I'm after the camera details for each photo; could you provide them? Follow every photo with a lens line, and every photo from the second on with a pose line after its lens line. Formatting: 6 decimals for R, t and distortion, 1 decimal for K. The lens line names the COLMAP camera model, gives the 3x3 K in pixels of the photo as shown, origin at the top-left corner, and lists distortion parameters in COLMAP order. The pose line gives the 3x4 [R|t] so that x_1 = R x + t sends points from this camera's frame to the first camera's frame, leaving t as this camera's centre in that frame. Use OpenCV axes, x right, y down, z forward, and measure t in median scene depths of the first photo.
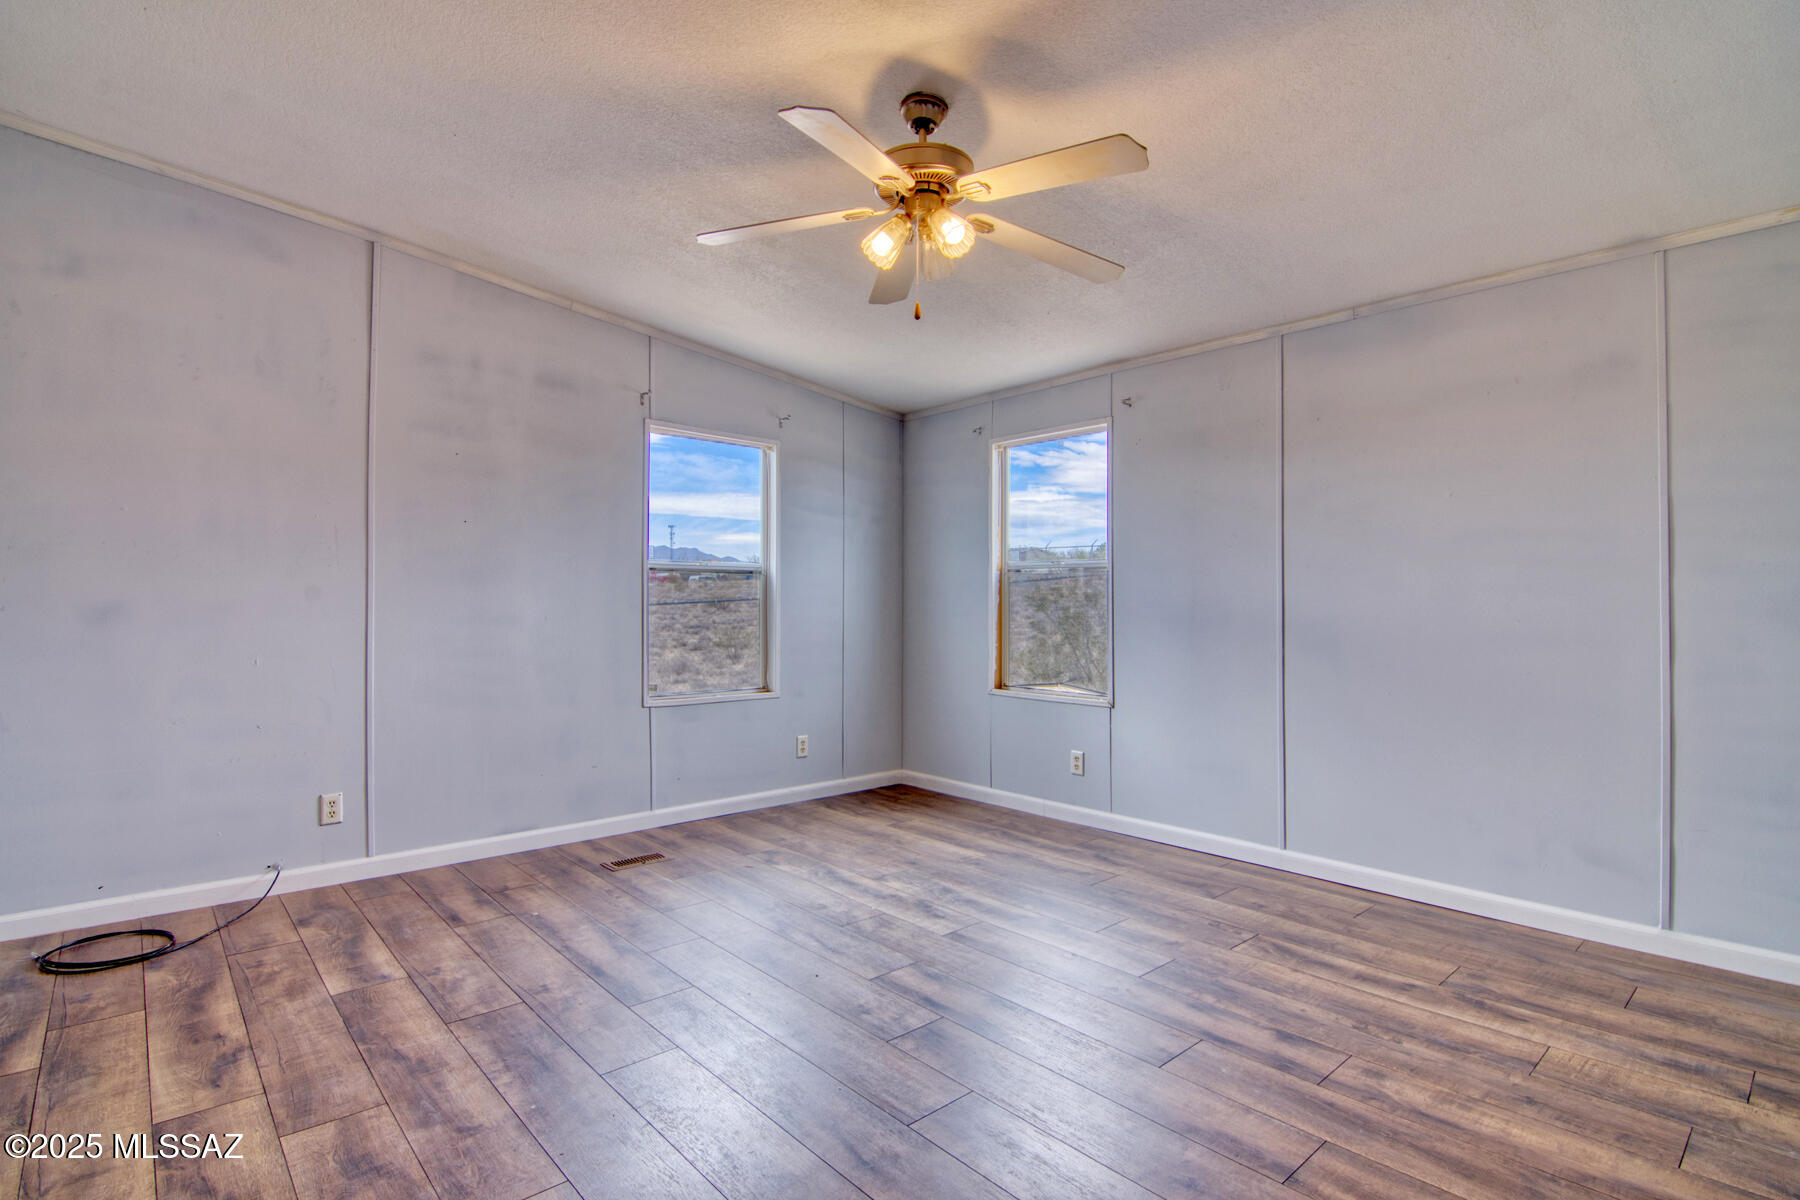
lens RADIAL K [[875.3, 0, 890.7], [0, 875.3, 594.1], [0, 0, 1]] dist [-0.007042, -0.008065]
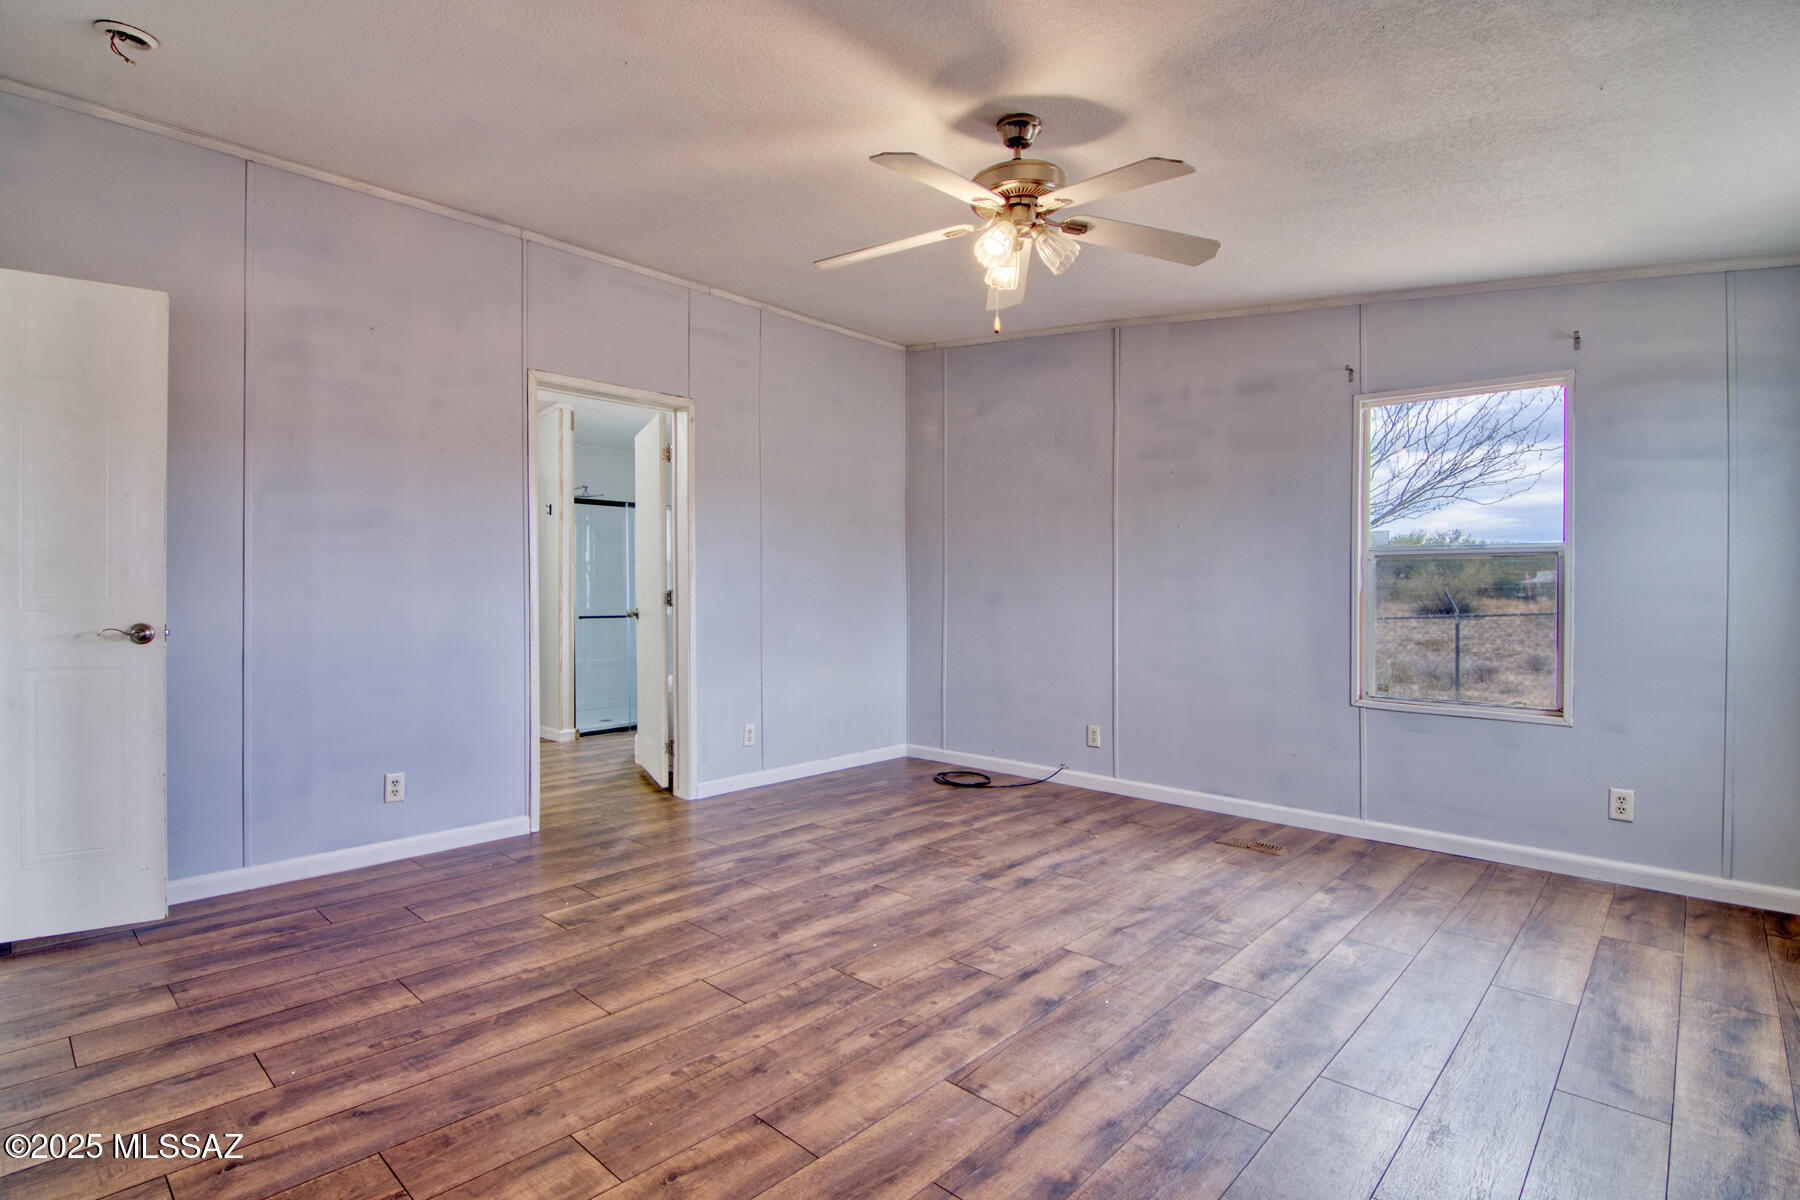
lens RADIAL K [[875.3, 0, 860.8], [0, 875.3, 593.6], [0, 0, 1]] dist [-0.007042, -0.008065]
pose [[0.074393, 0.003071, -0.997224, 0.916181], [0.003775, 0.999987, 0.003361, 0.006928], [0.997222, -0.004014, 0.074381, 0.616403]]
